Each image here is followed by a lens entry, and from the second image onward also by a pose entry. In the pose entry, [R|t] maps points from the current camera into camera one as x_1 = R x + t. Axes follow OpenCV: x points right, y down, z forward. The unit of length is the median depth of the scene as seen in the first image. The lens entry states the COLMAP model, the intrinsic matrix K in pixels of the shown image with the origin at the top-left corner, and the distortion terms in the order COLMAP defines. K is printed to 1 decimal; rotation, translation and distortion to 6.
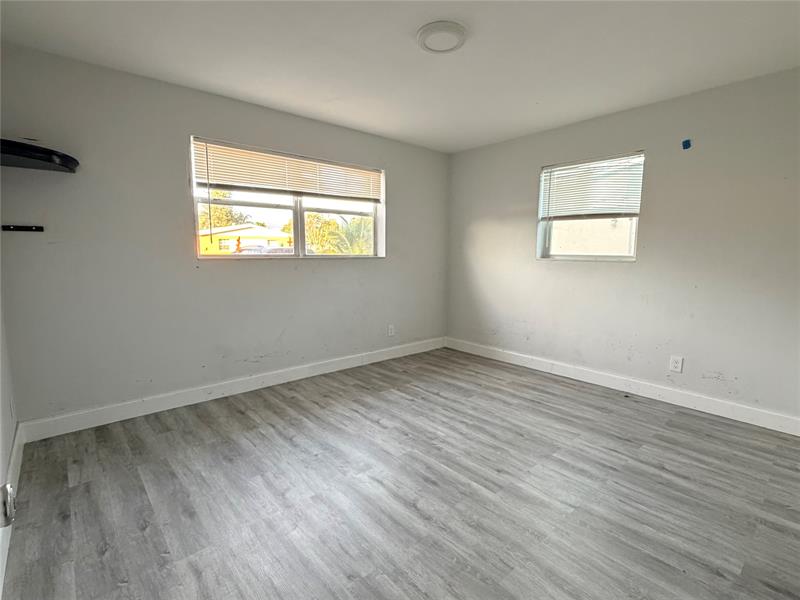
lens RADIAL K [[387.4, 0, 404.4], [0, 387.4, 298.3], [0, 0, 1]] dist [0.001574, 0.000169]
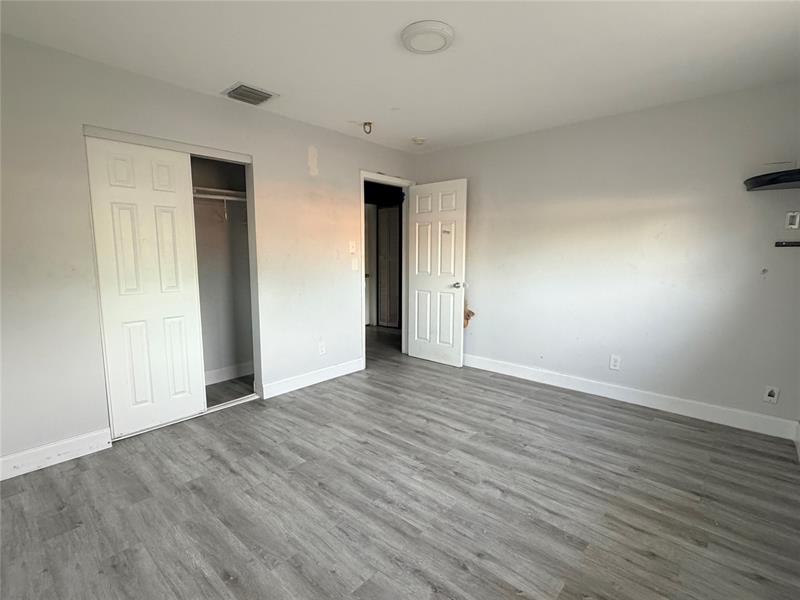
lens RADIAL K [[387.4, 0, 401.0], [0, 387.4, 301.1], [0, 0, 1]] dist [0.001574, 0.000169]
pose [[-0.993577, 0.003499, -0.113107, 0.234785], [-0.024371, 0.969449, 0.244078, -0.241692], [0.110505, 0.245267, -0.963137, 1.800857]]
